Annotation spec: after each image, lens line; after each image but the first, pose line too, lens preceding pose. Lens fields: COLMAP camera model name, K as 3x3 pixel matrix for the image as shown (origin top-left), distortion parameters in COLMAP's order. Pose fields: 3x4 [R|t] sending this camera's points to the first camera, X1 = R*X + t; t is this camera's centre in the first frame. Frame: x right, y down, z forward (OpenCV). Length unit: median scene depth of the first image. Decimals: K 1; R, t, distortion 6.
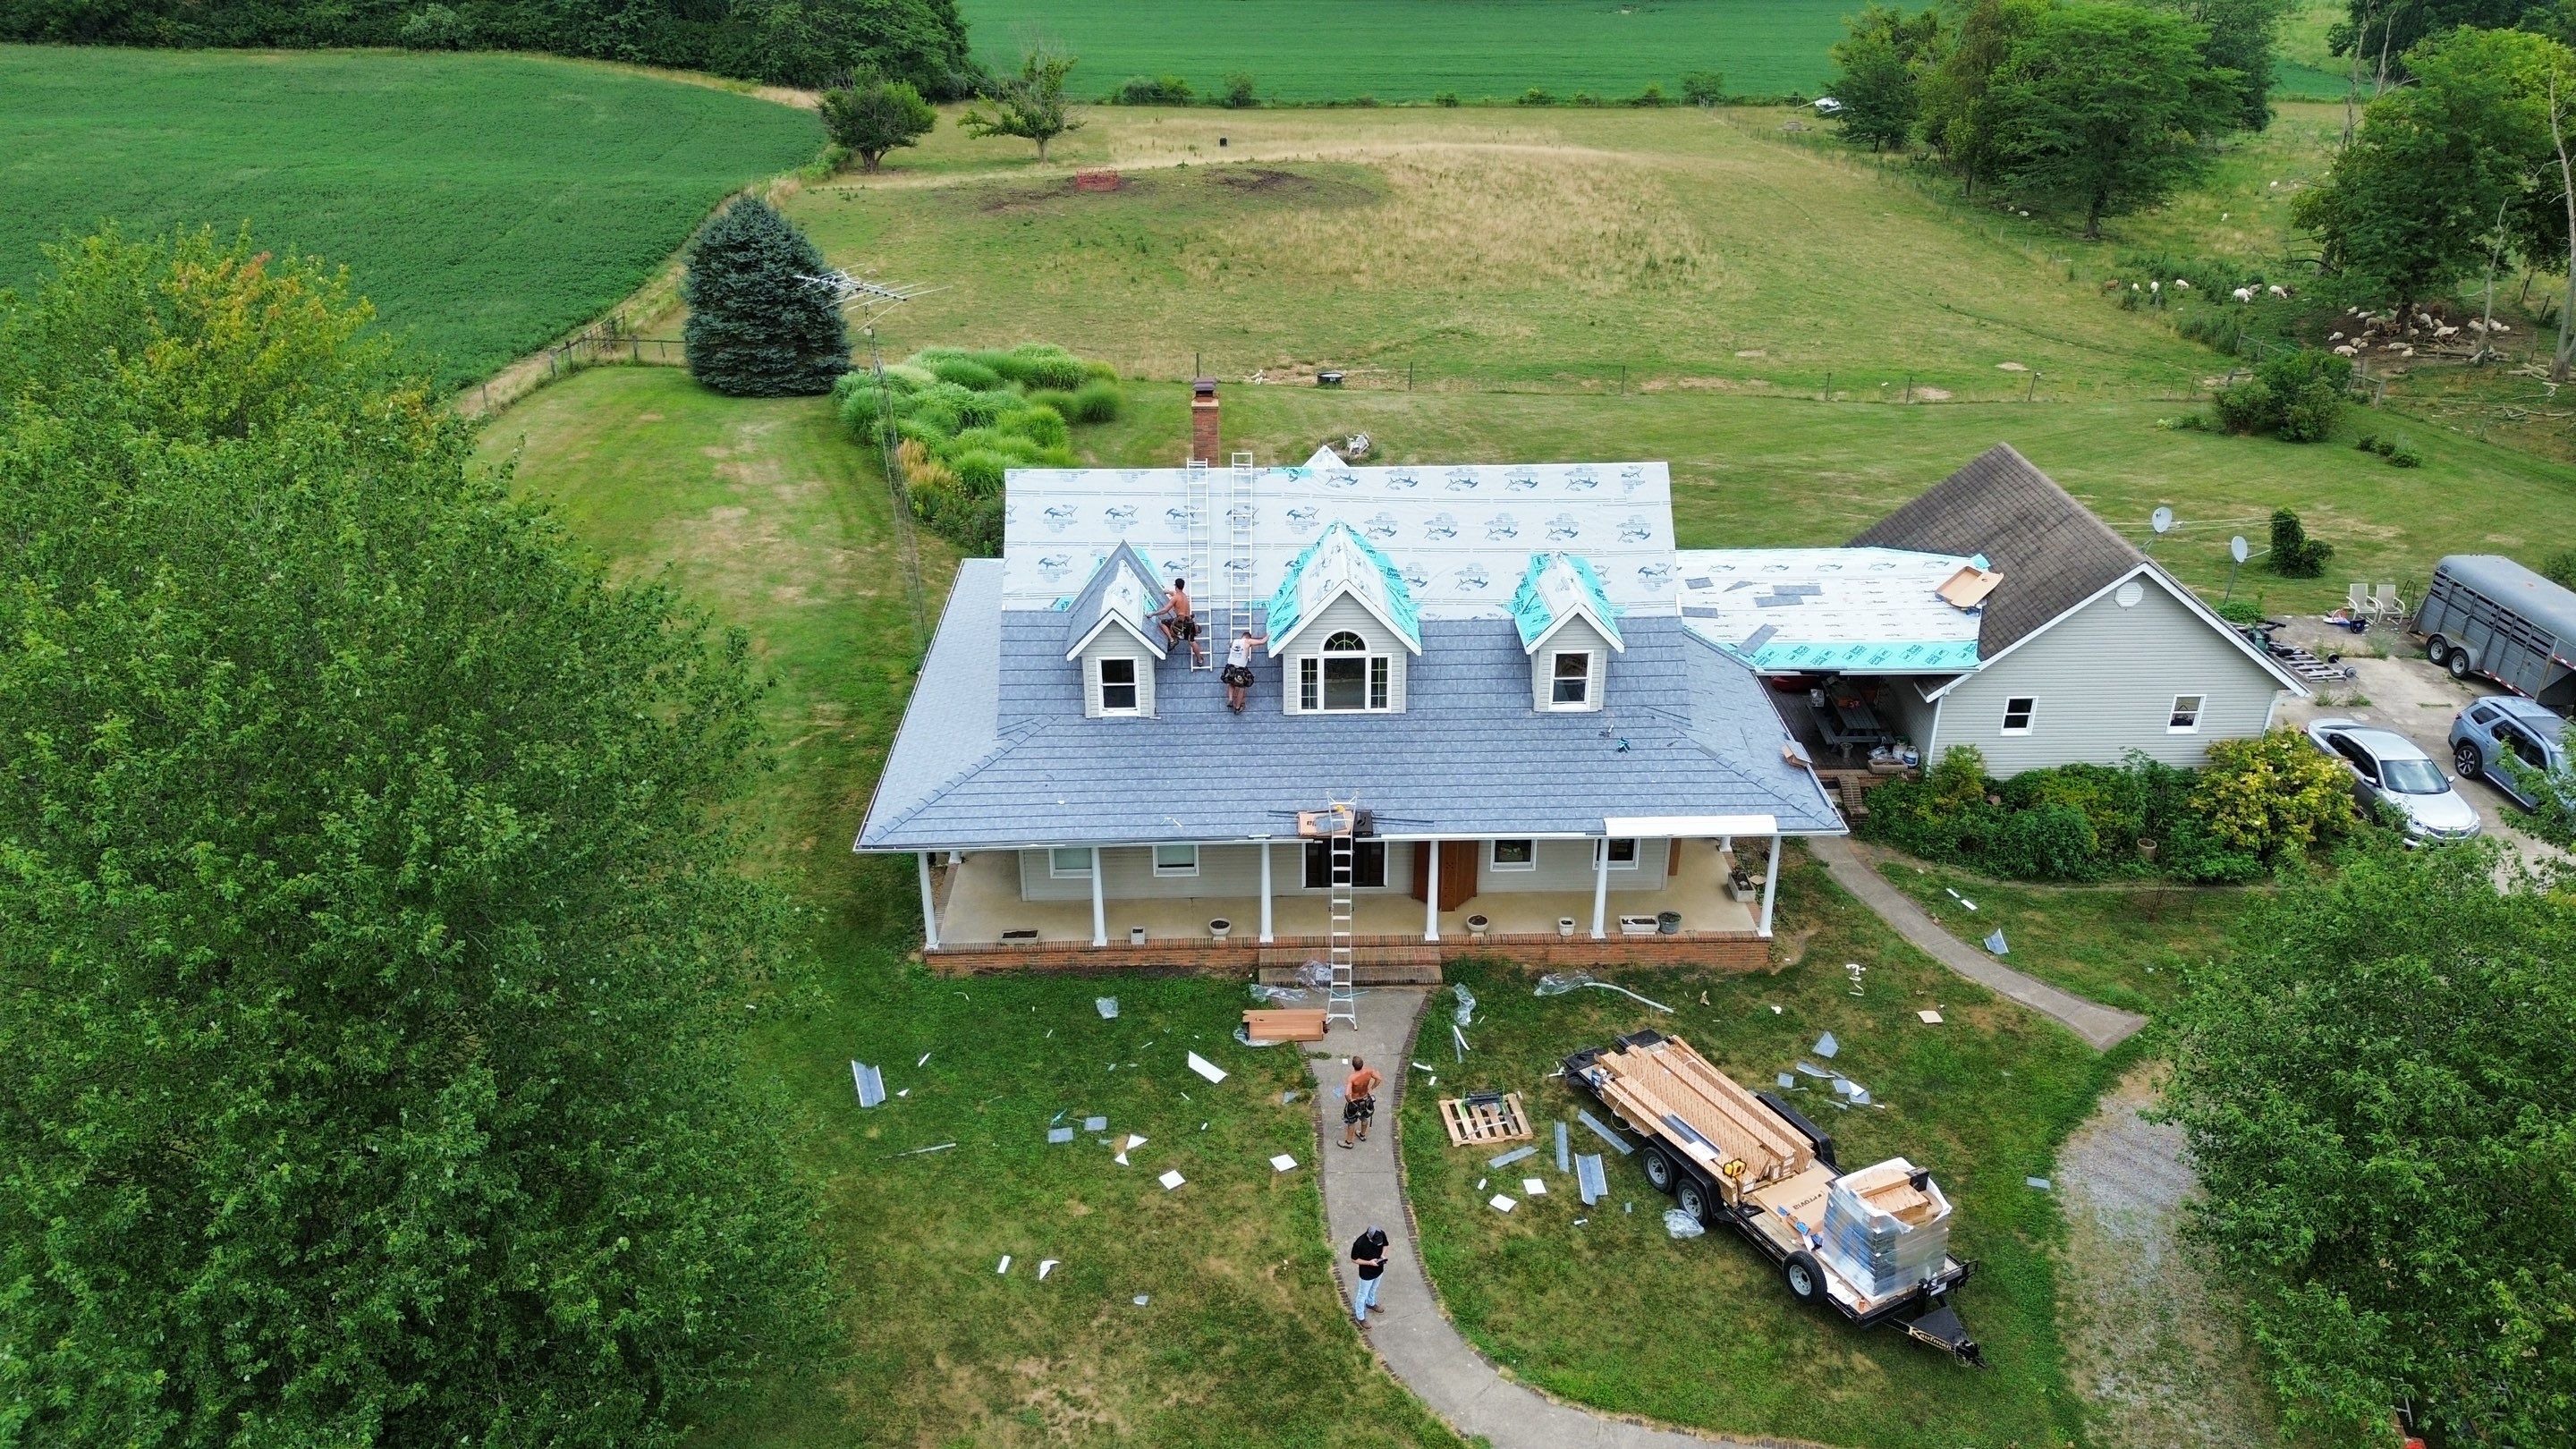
lens RADIAL K [[1795.5, 0, 1299.2], [0, 1795.5, 737.9], [0, 0, 1]] dist [0.072394, -0.073048]
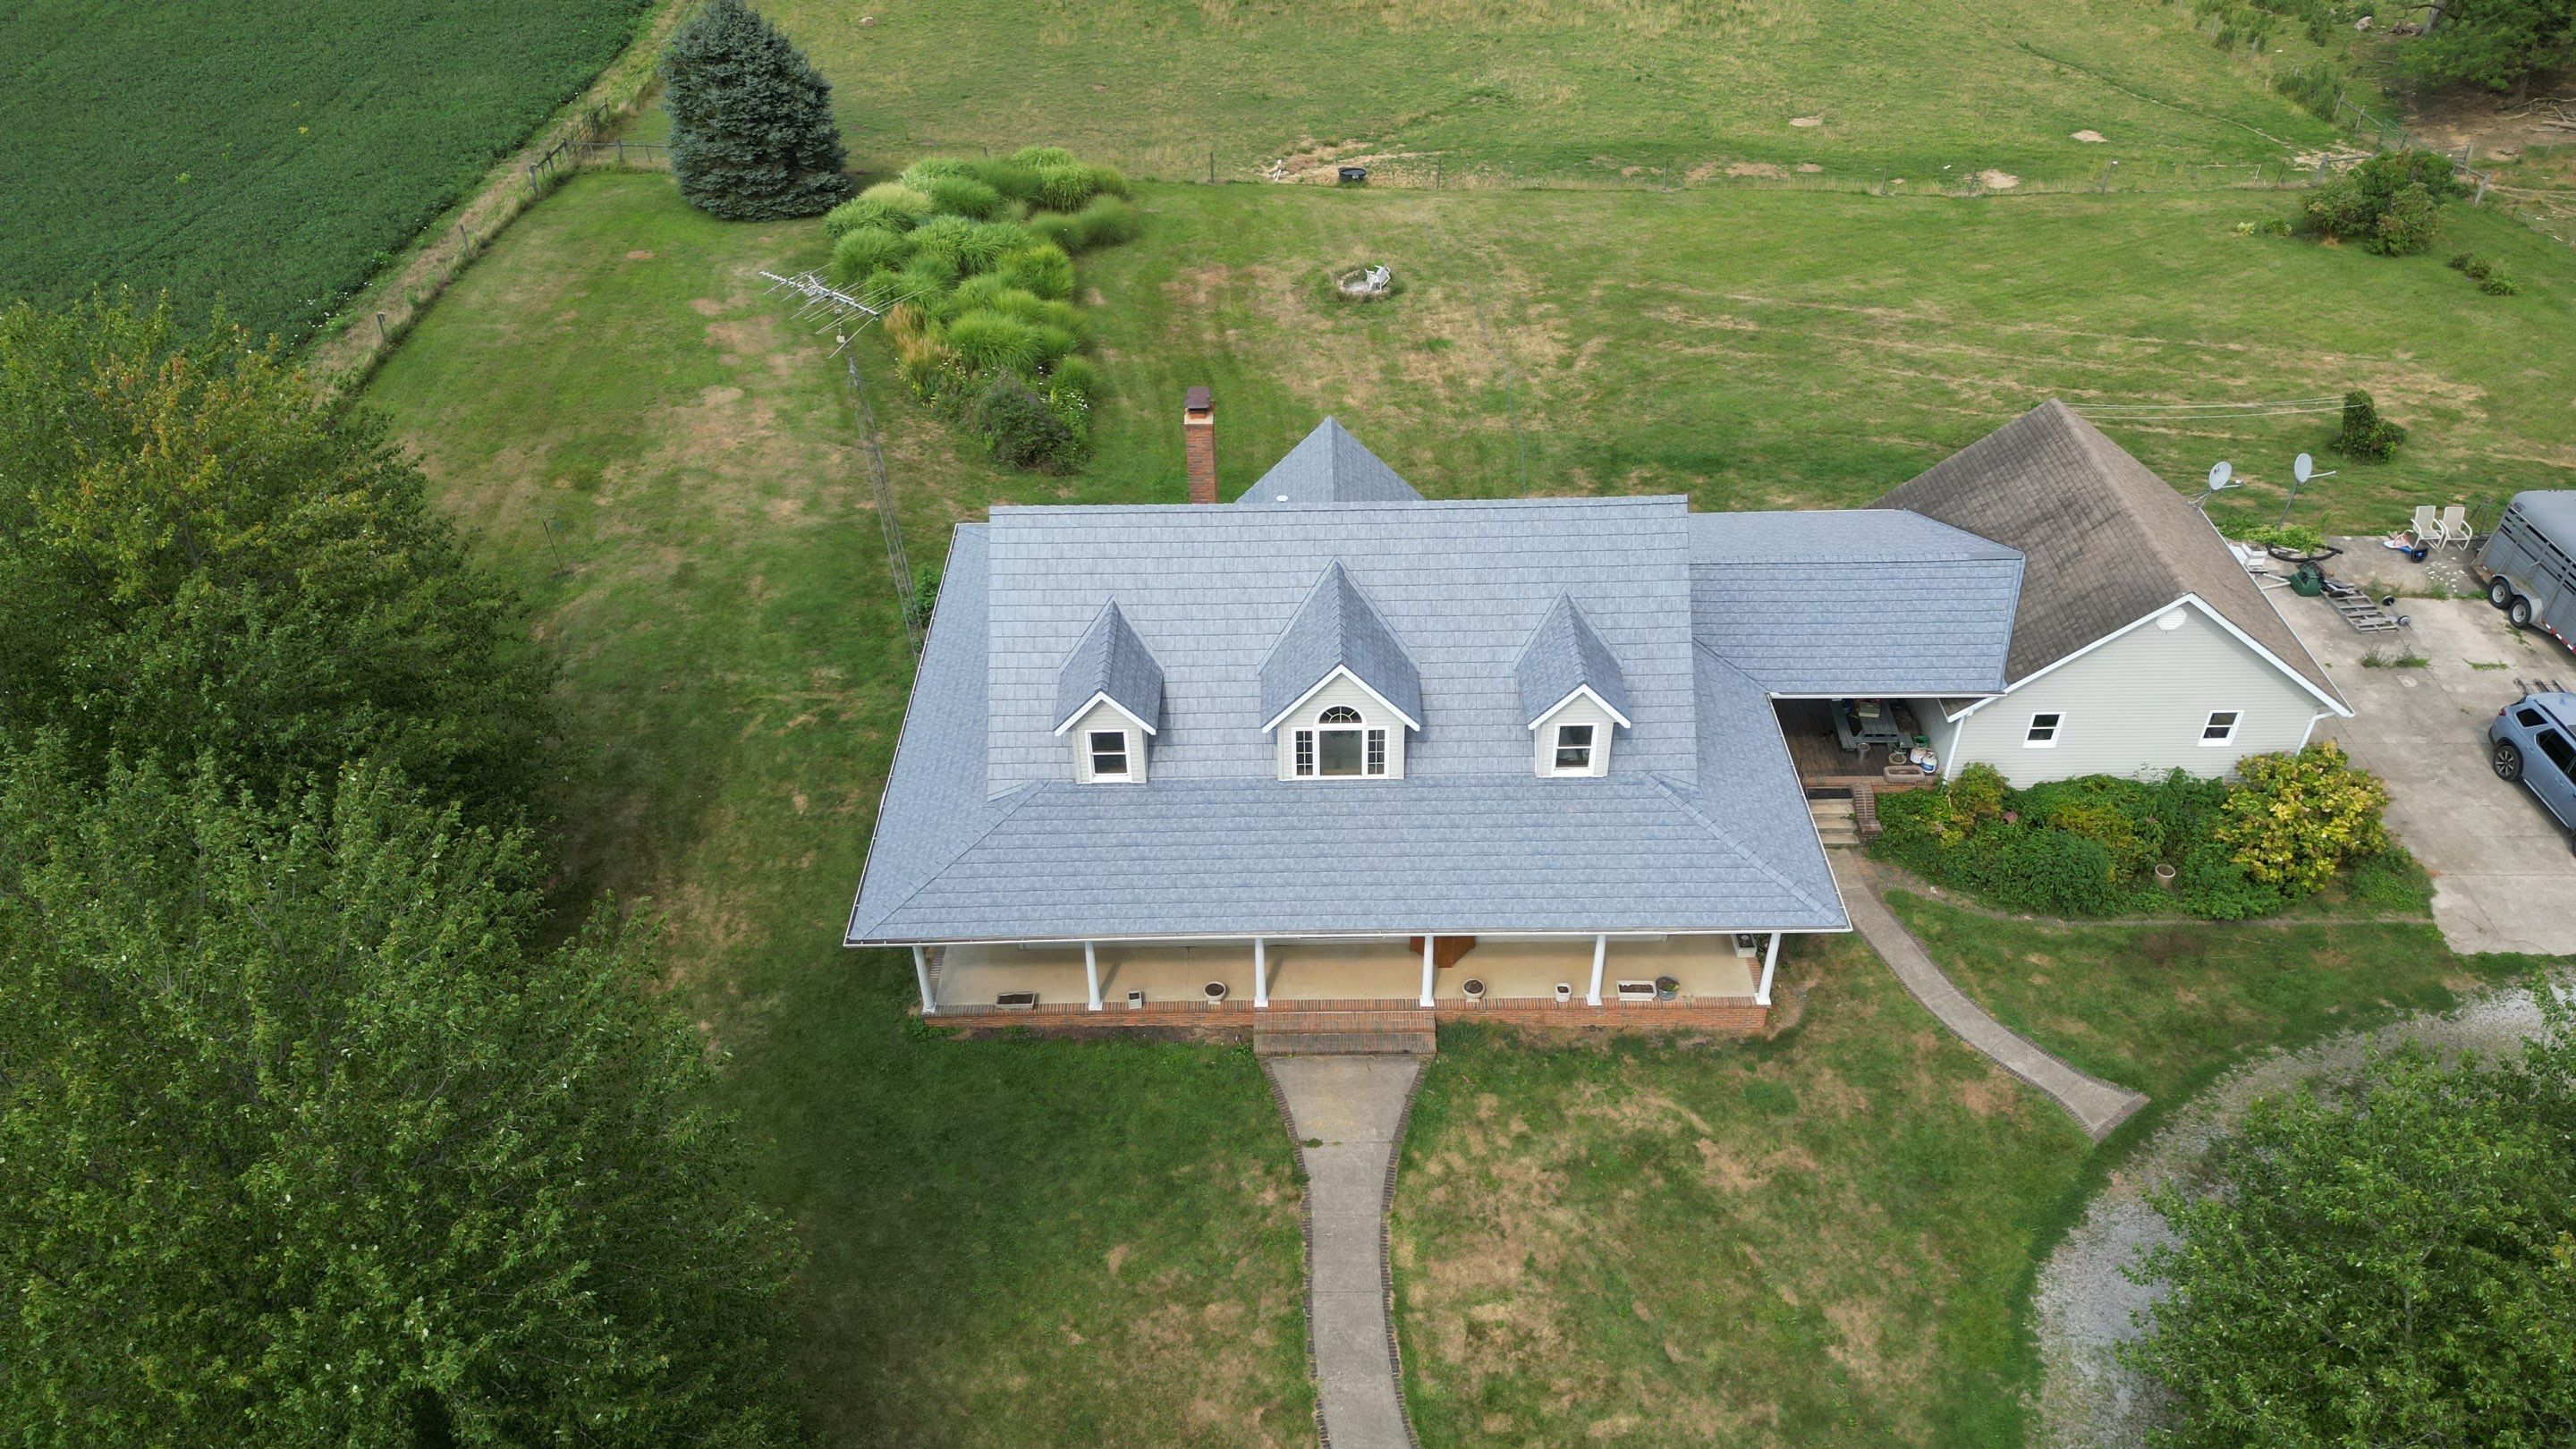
lens RADIAL K [[1795.5, 0, 1287.1], [0, 1795.5, 711.2], [0, 0, 1]] dist [0.072394, -0.073048]
pose [[0.999635, 0.004237, -0.026682, 0.019174], [0.000793, 0.982597, 0.185750, -0.202652], [0.027004, -0.185703, 0.982235, 0.040336]]
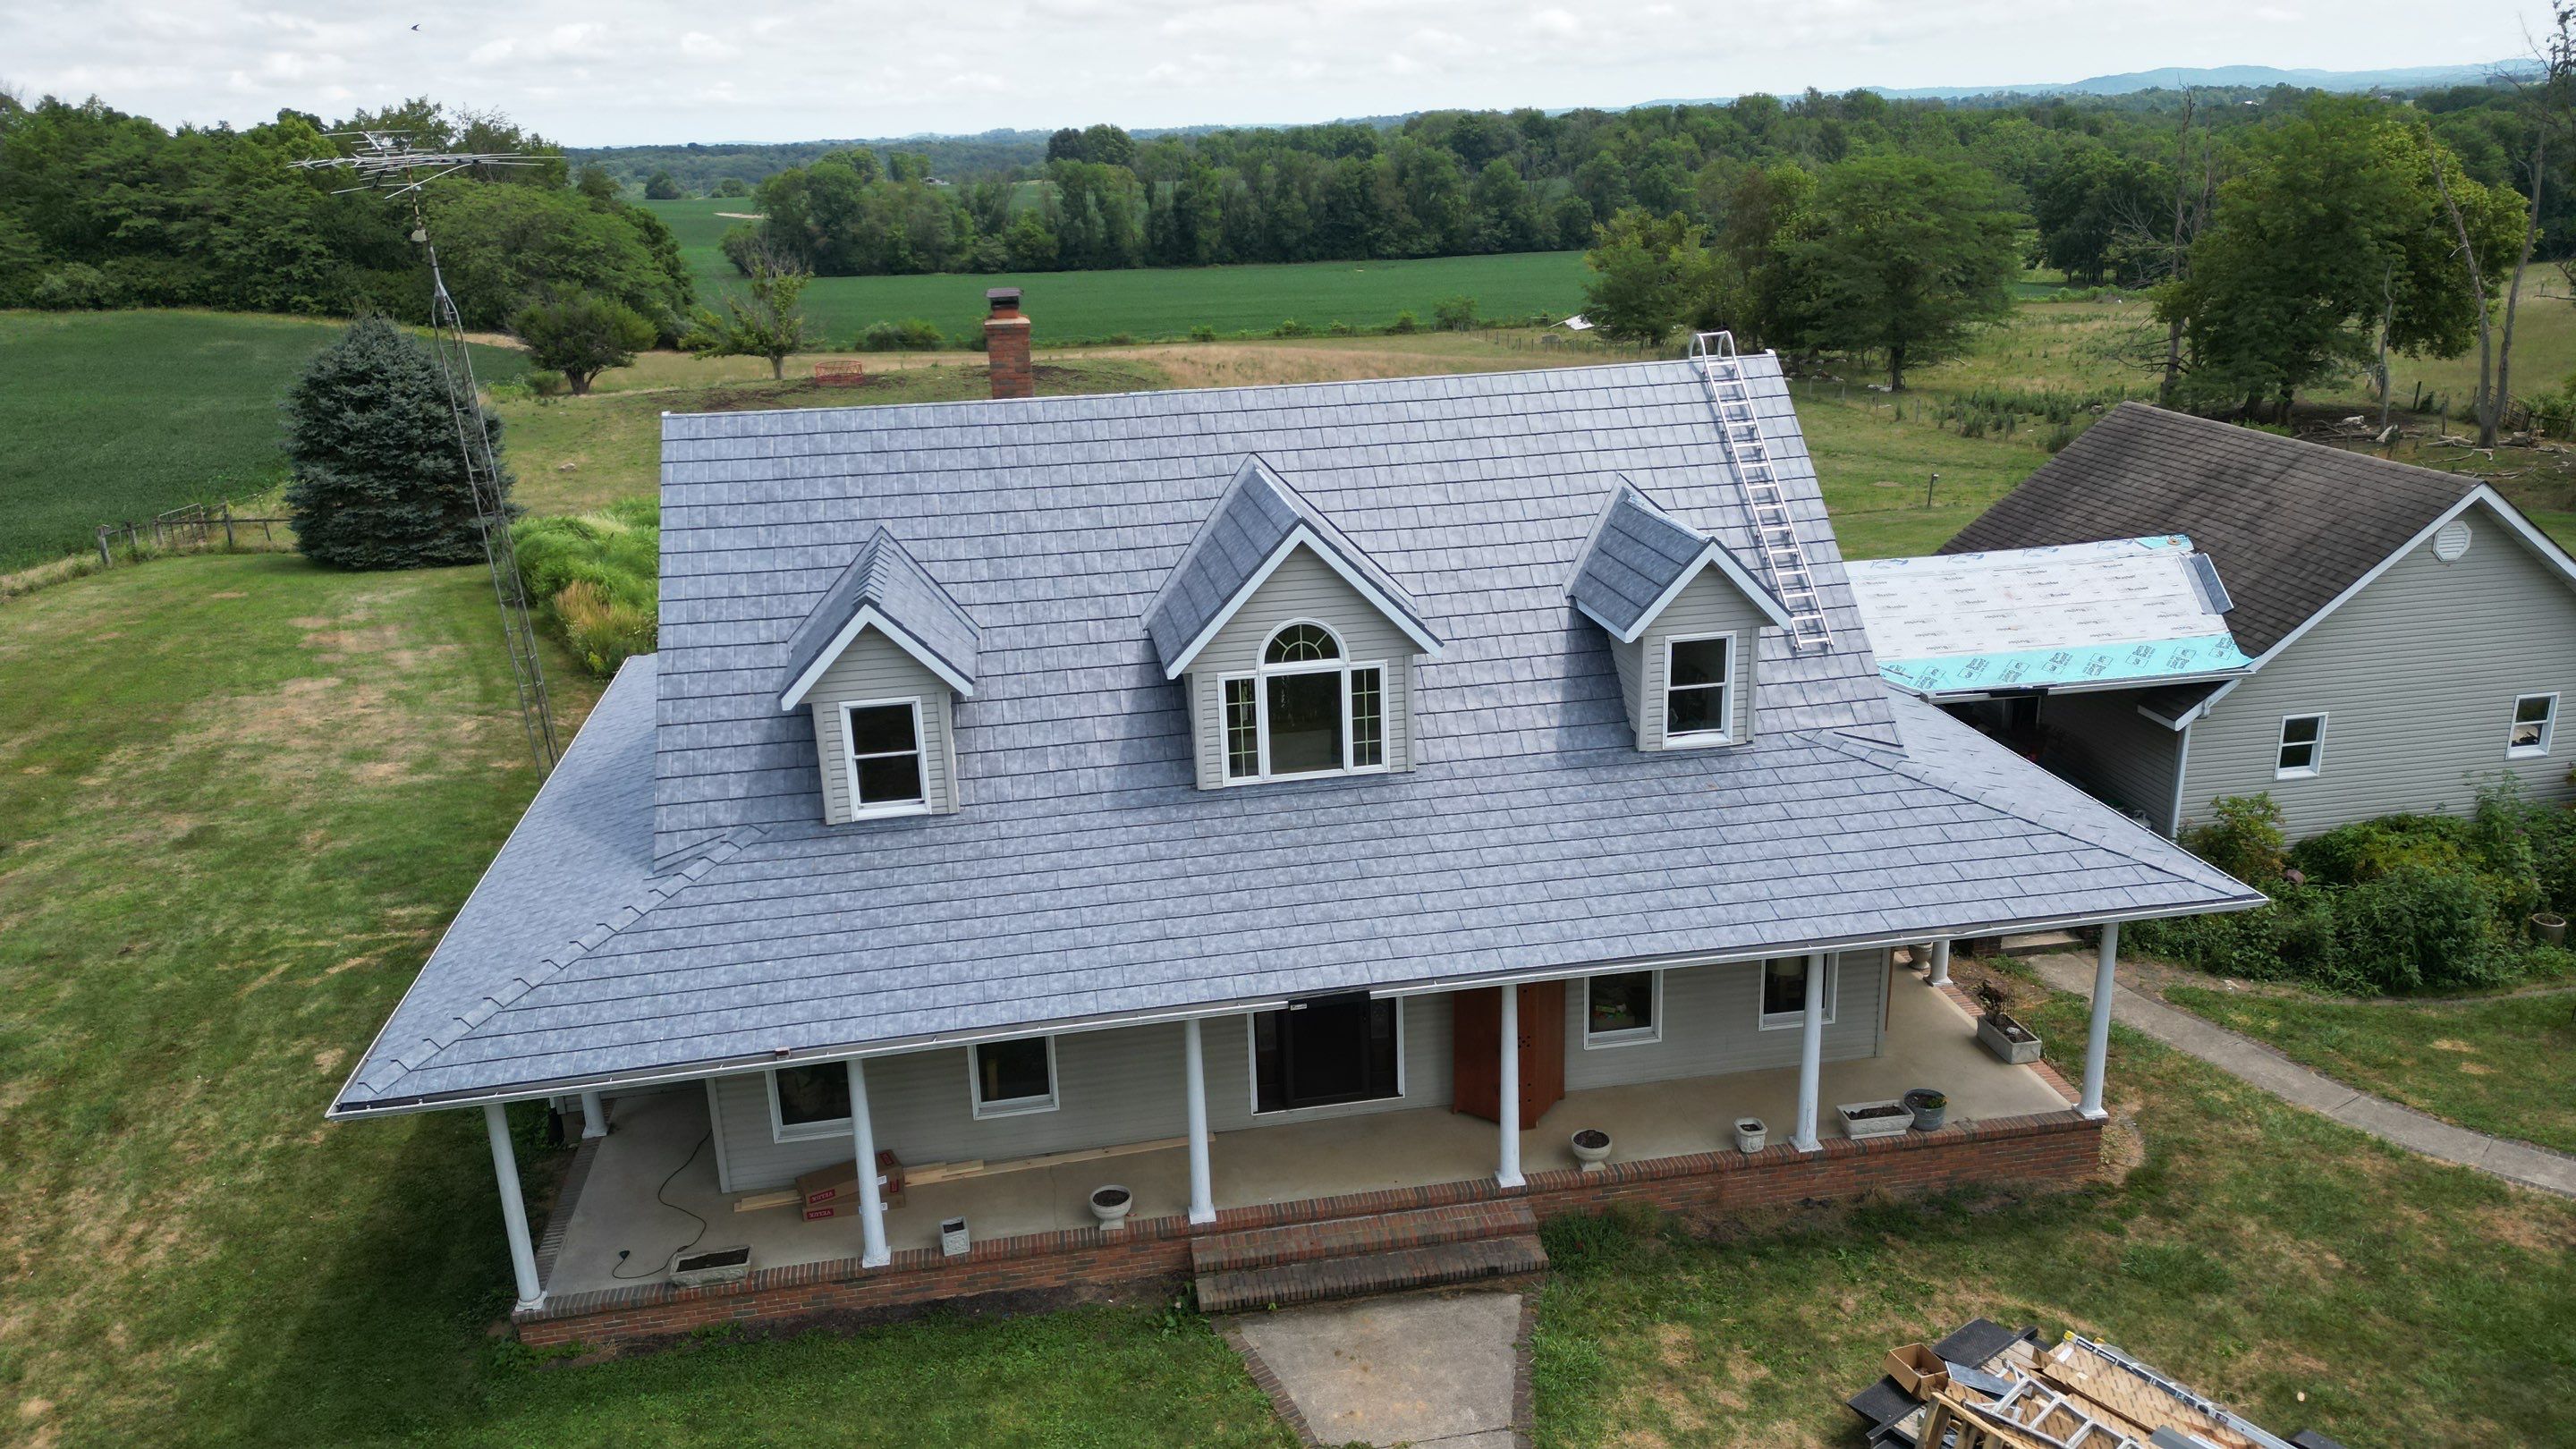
lens RADIAL K [[1795.5, 0, 1283.8], [0, 1795.5, 714.3], [0, 0, 1]] dist [0.072394, -0.073048]
pose [[0.990160, -0.071762, 0.120137, -0.041128], [0.090324, 0.983463, -0.156980, 0.046124], [-0.106885, 0.166286, 0.980268, 0.398106]]
